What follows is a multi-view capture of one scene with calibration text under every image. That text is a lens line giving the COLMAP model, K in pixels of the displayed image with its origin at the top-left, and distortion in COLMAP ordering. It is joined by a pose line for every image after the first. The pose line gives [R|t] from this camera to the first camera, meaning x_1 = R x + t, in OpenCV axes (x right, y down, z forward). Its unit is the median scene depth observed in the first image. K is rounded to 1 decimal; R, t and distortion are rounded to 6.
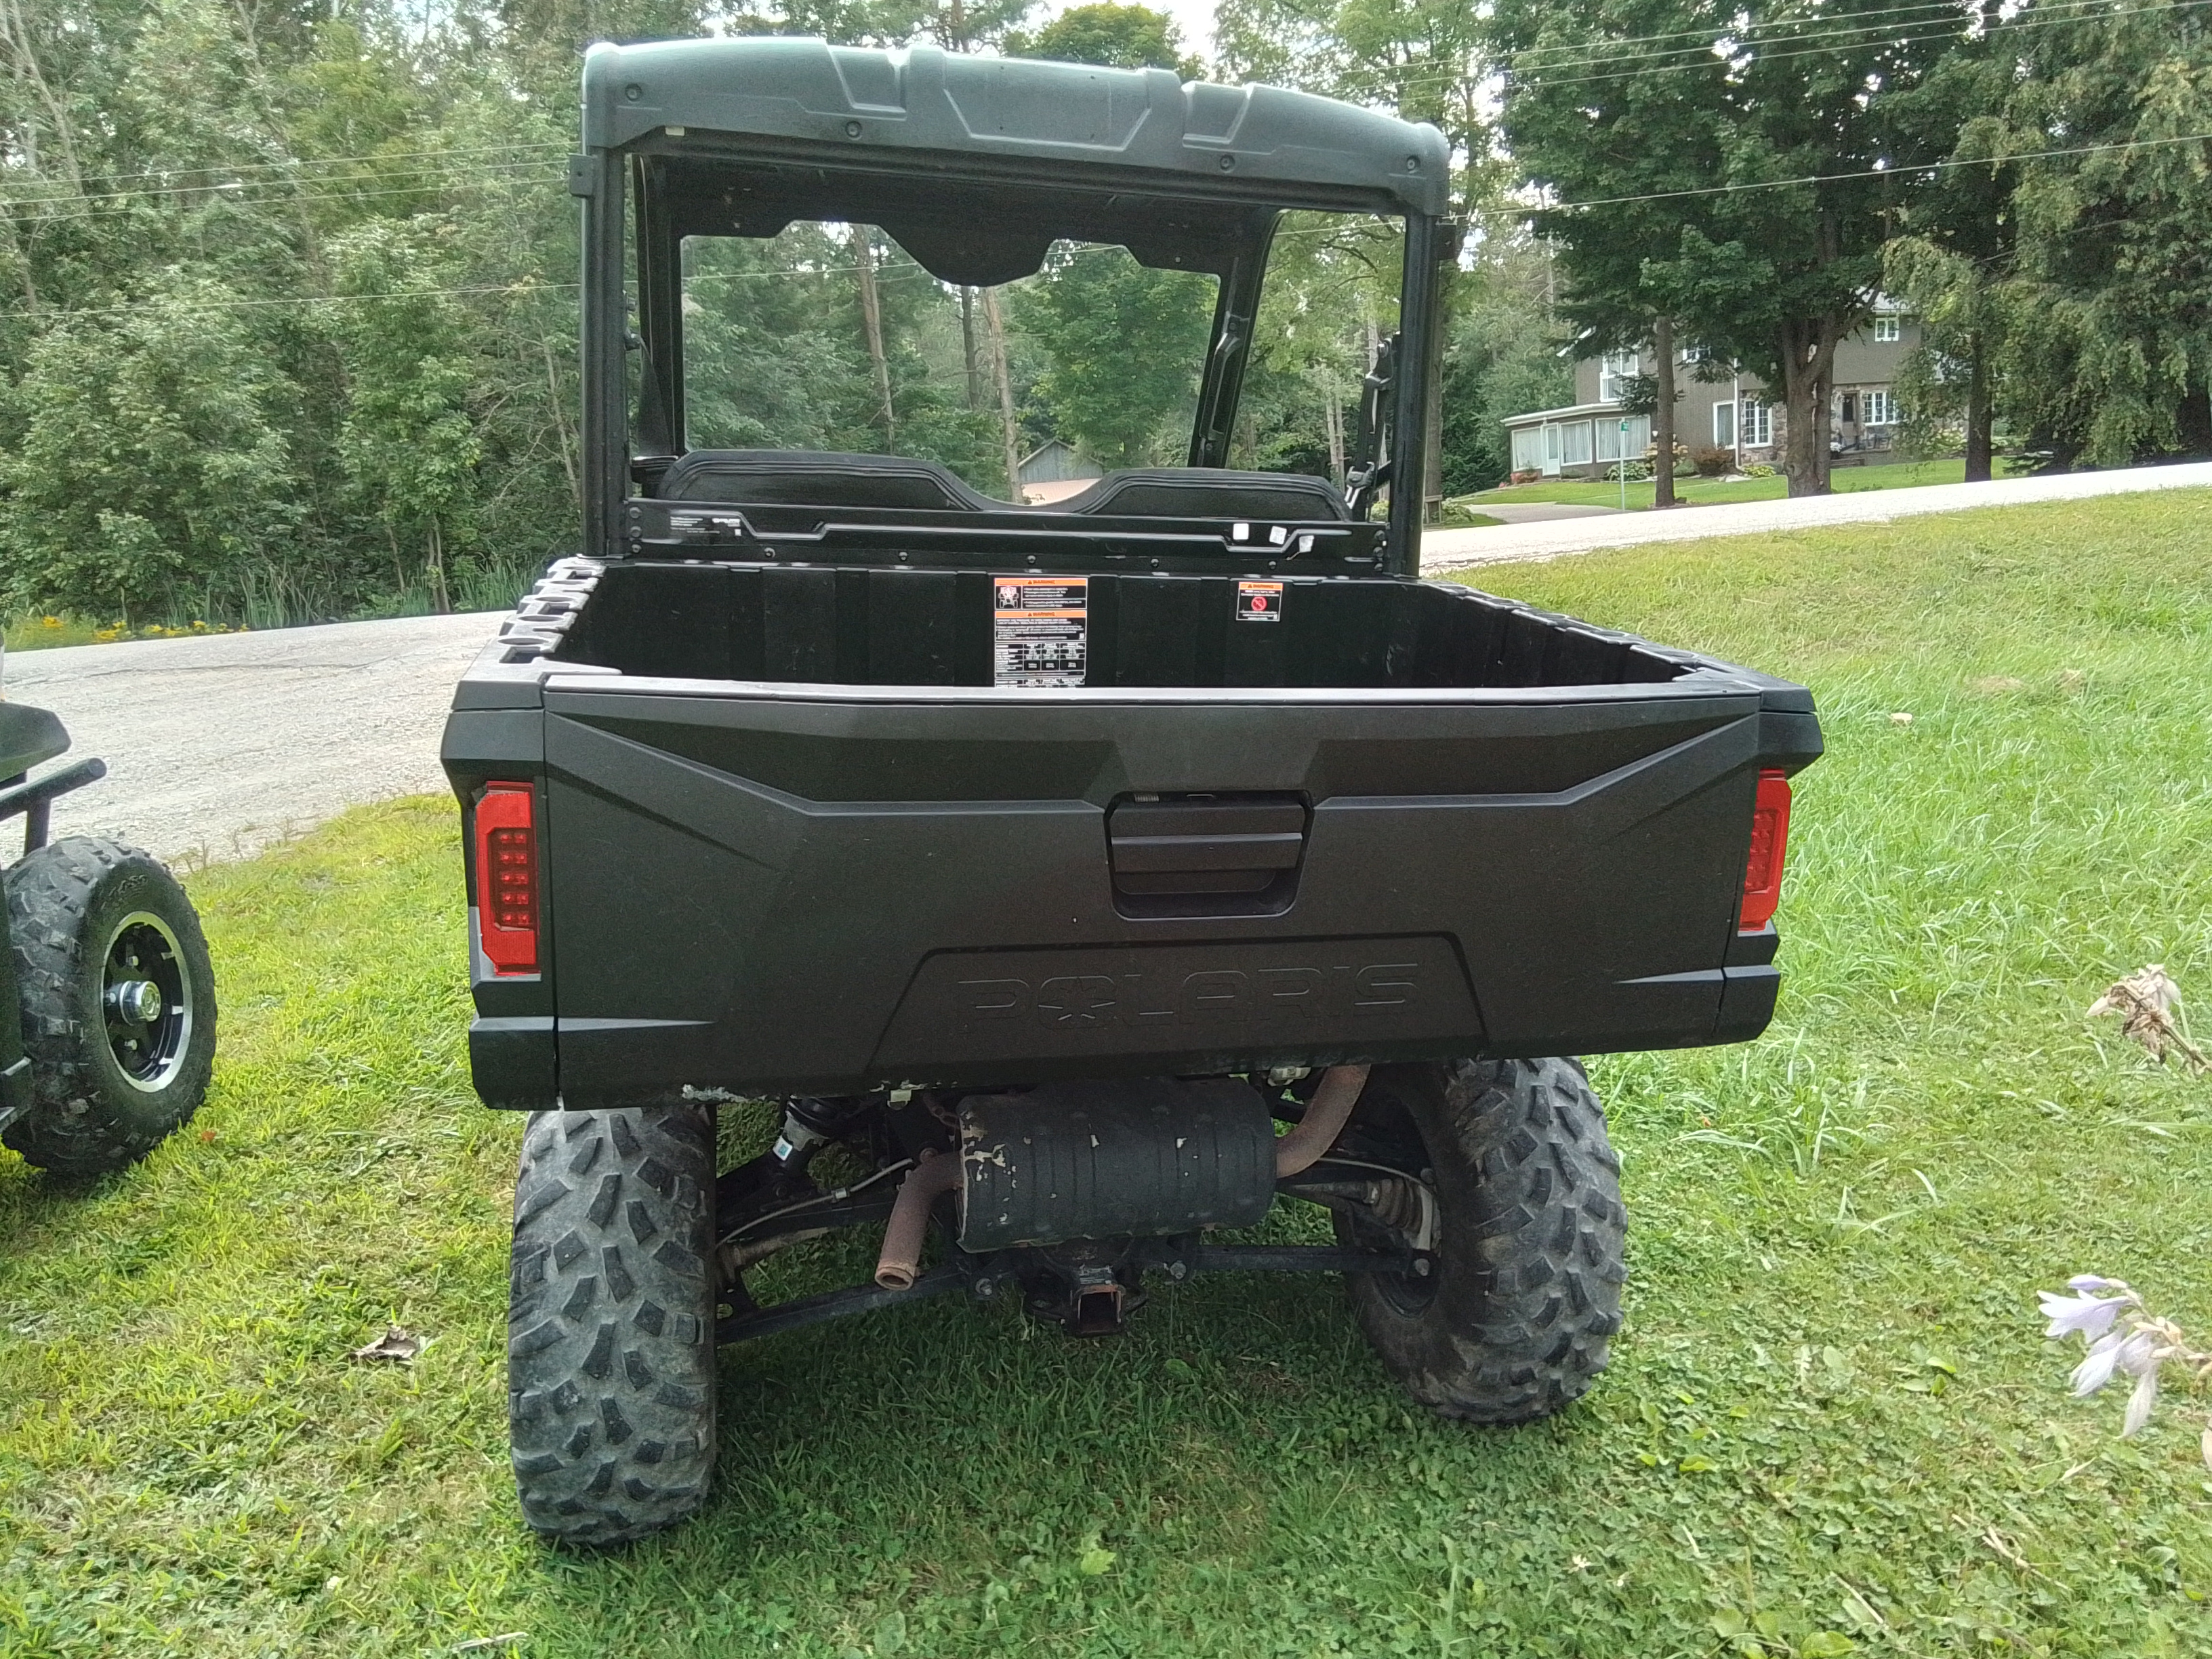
lens RADIAL K [[1536.2, 0, 1106.0], [0, 1536.2, 829.5], [0, 0, 1]] dist [0.066271, -0.076059]
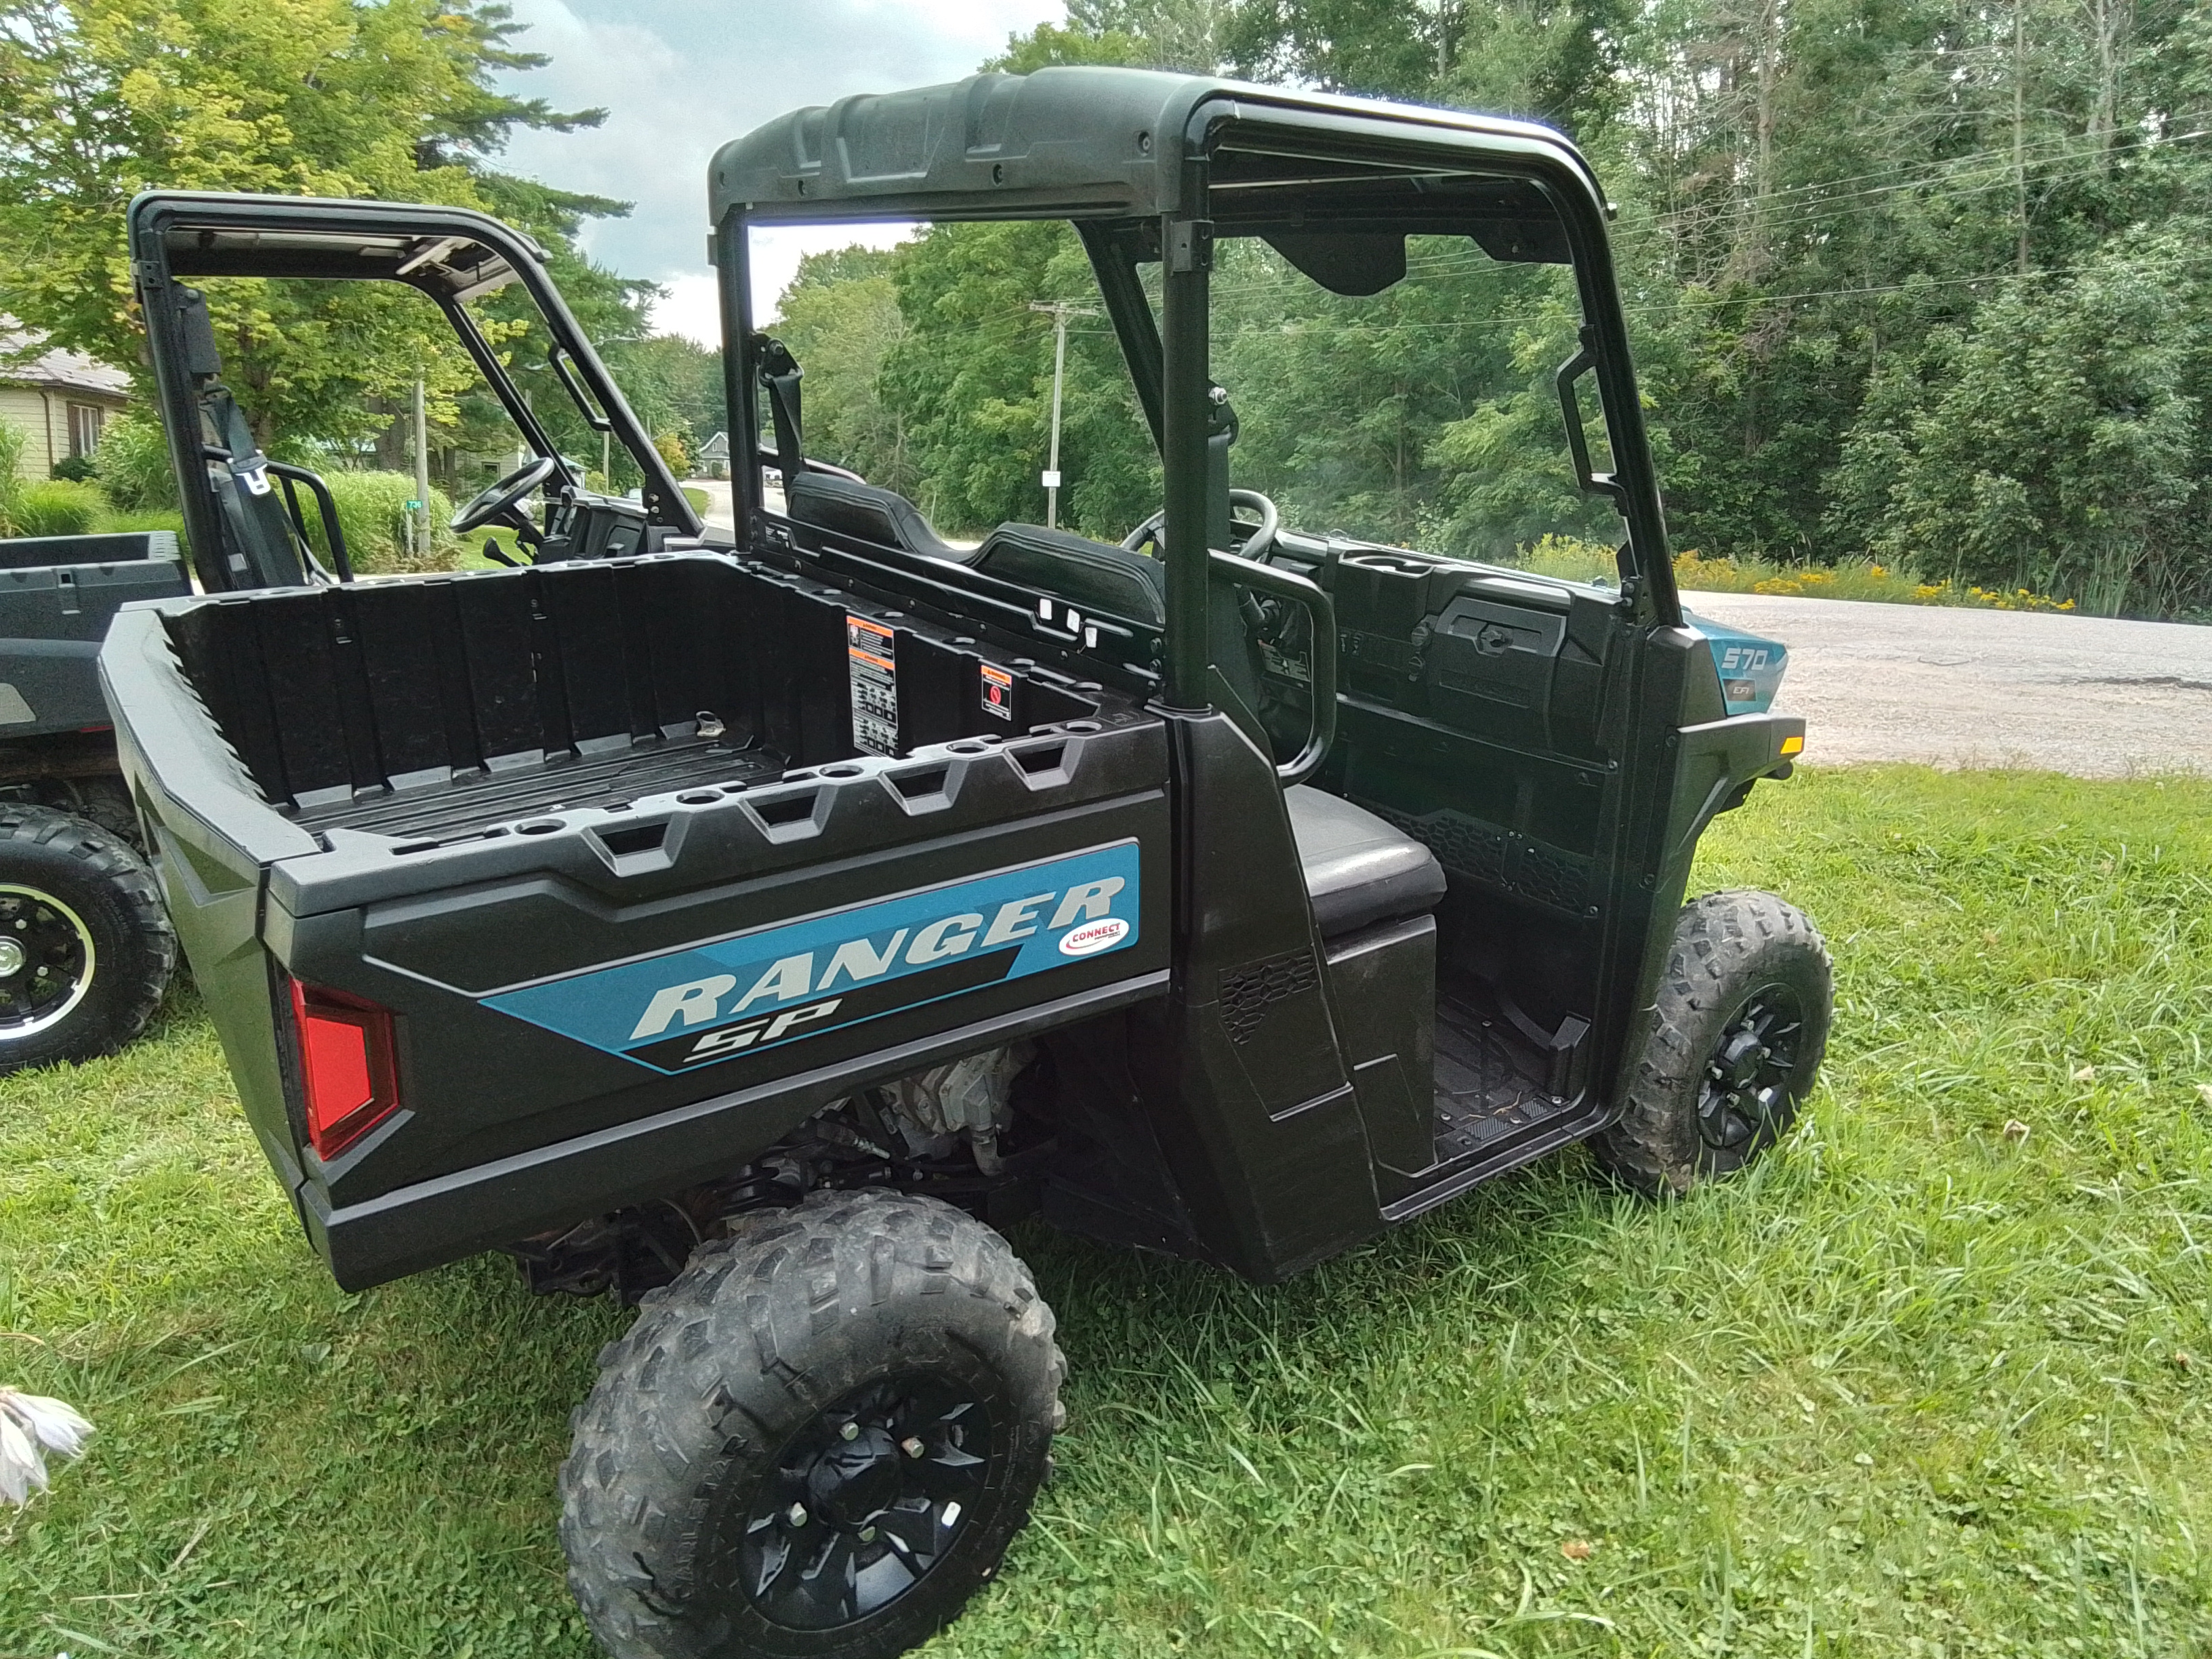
lens RADIAL K [[1536.2, 0, 1106.0], [0, 1536.2, 829.5], [0, 0, 1]] dist [0.066271, -0.076059]
pose [[0.392382, 0.271261, -0.878893, 0.093166], [-0.247434, 0.951431, 0.183182, -0.025872], [0.885897, 0.145591, 0.440444, 0.072922]]
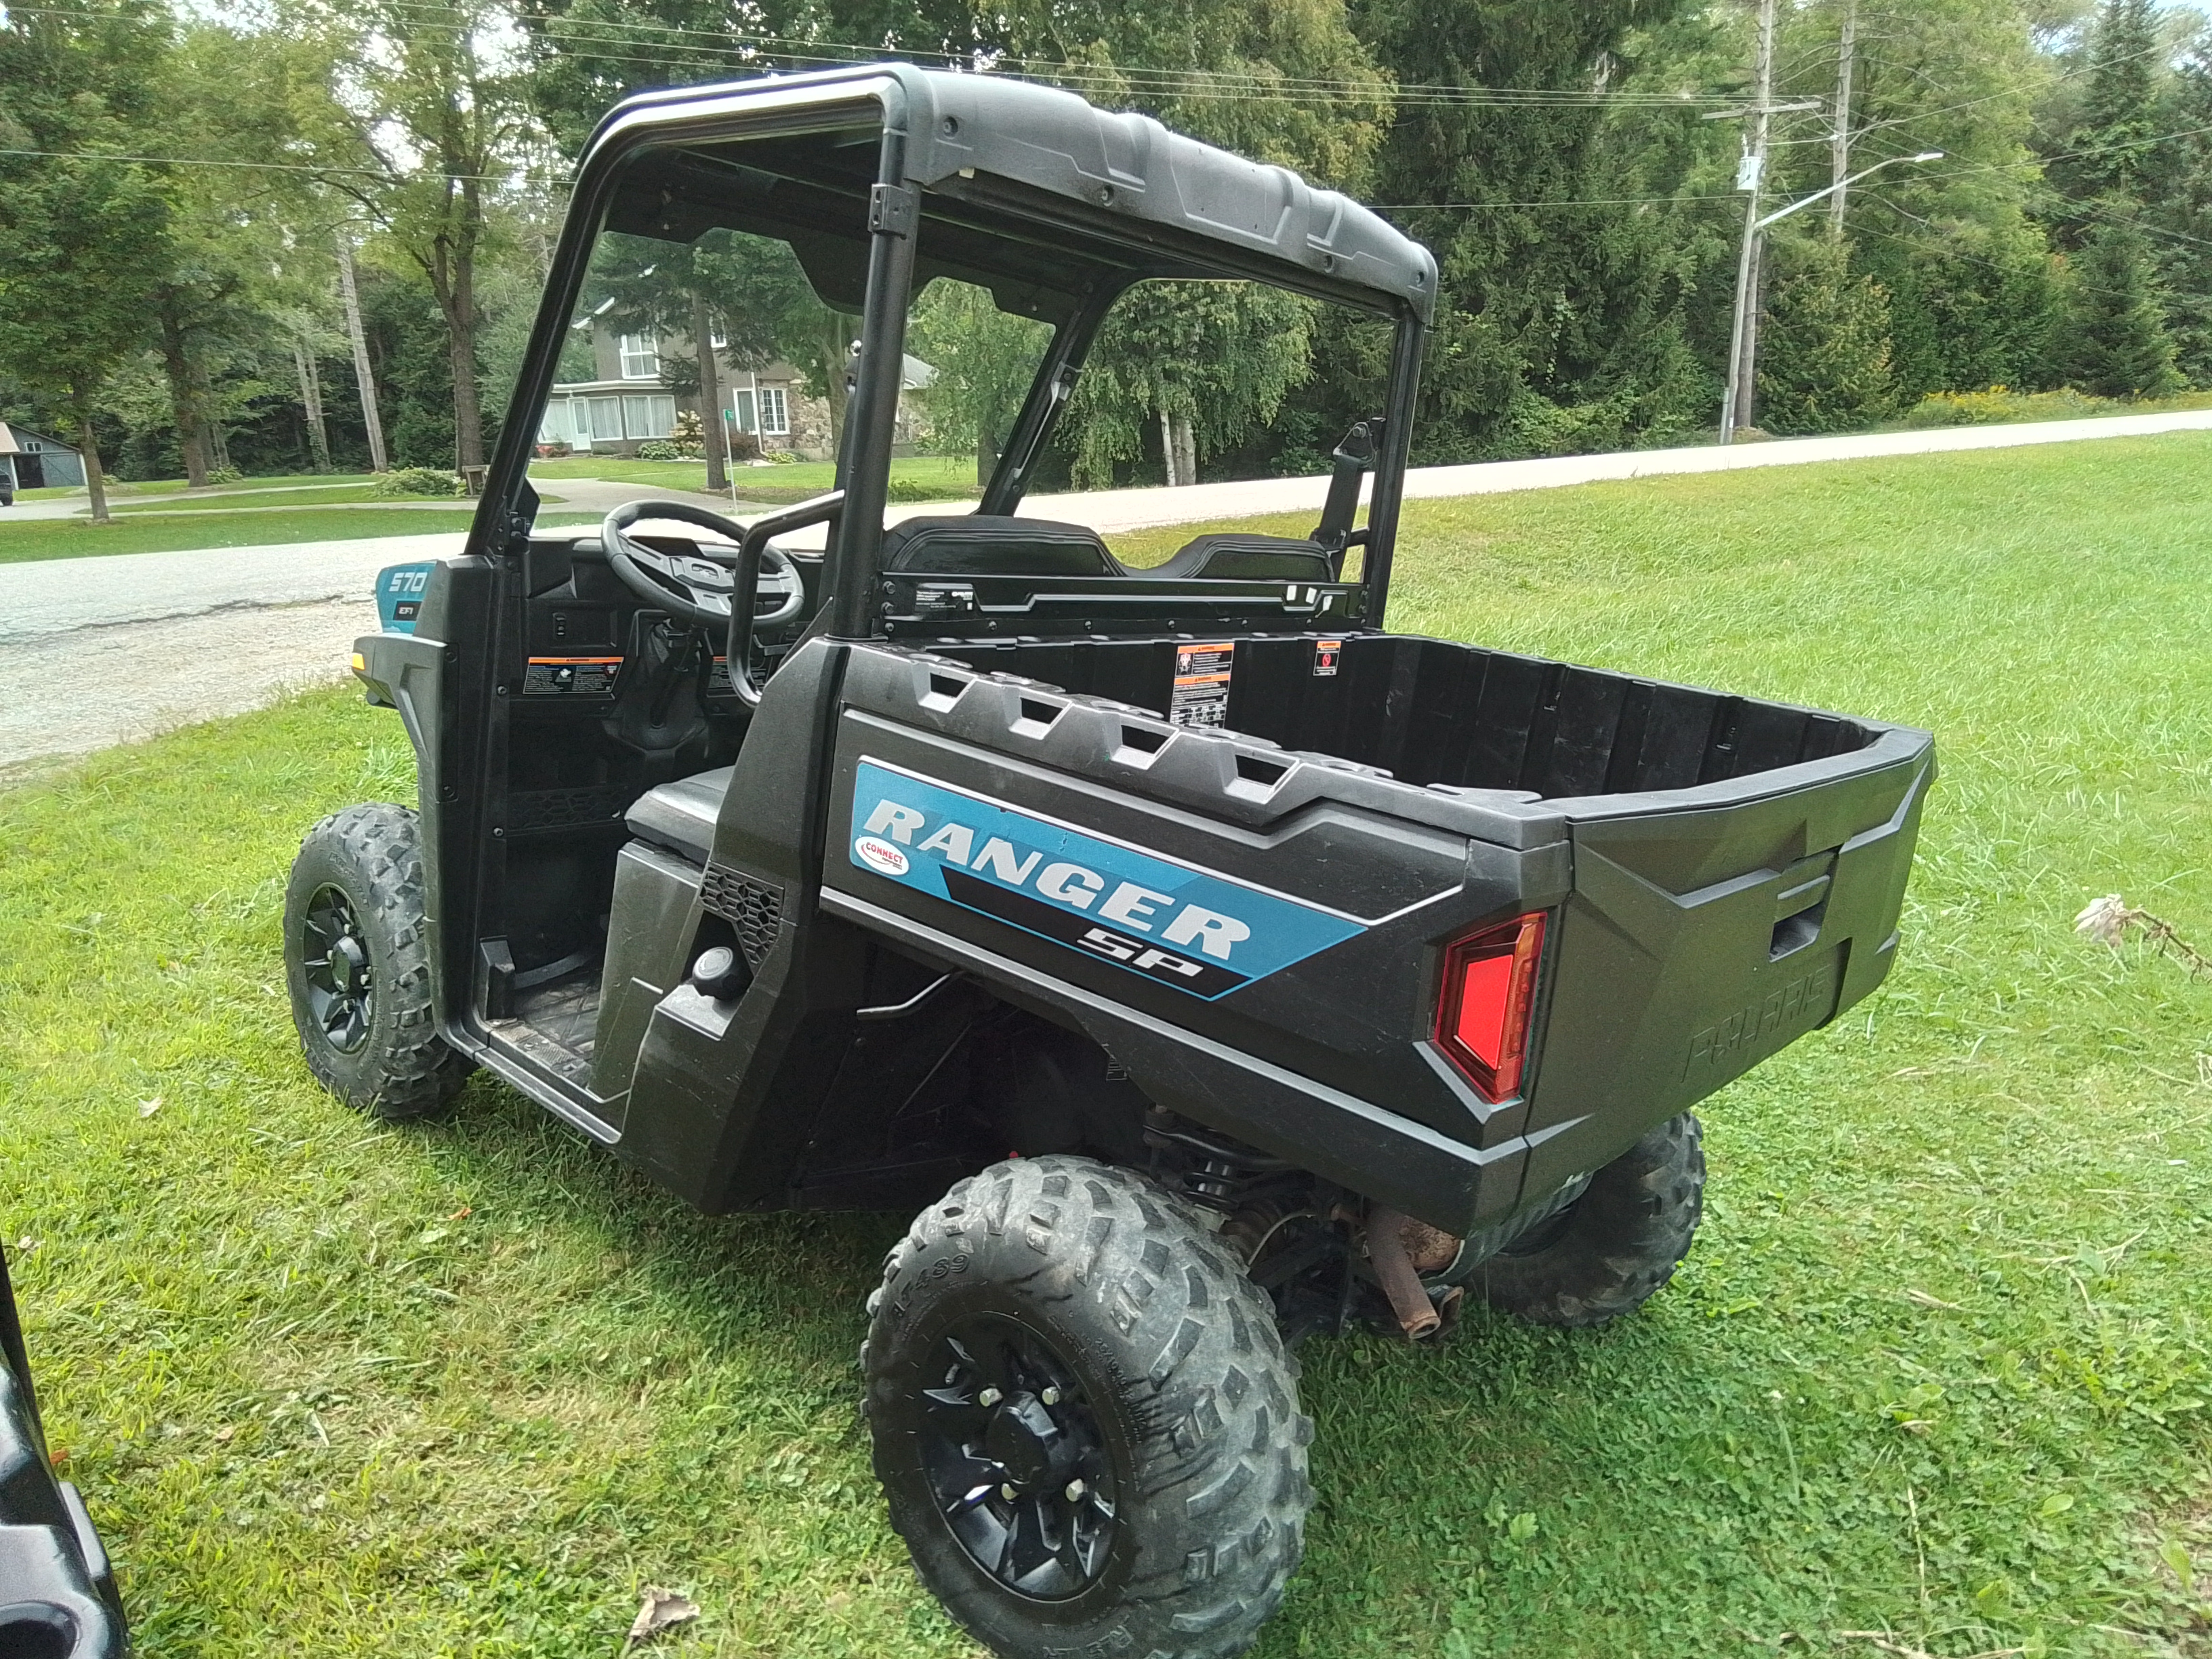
lens RADIAL K [[1536.2, 0, 1106.0], [0, 1536.2, 829.5], [0, 0, 1]] dist [0.066271, -0.076059]
pose [[0.814577, -0.094923, 0.572237, -0.070918], [0.085431, 0.995394, 0.043505, -0.009160], [-0.573730, 0.013449, 0.818934, 0.019760]]
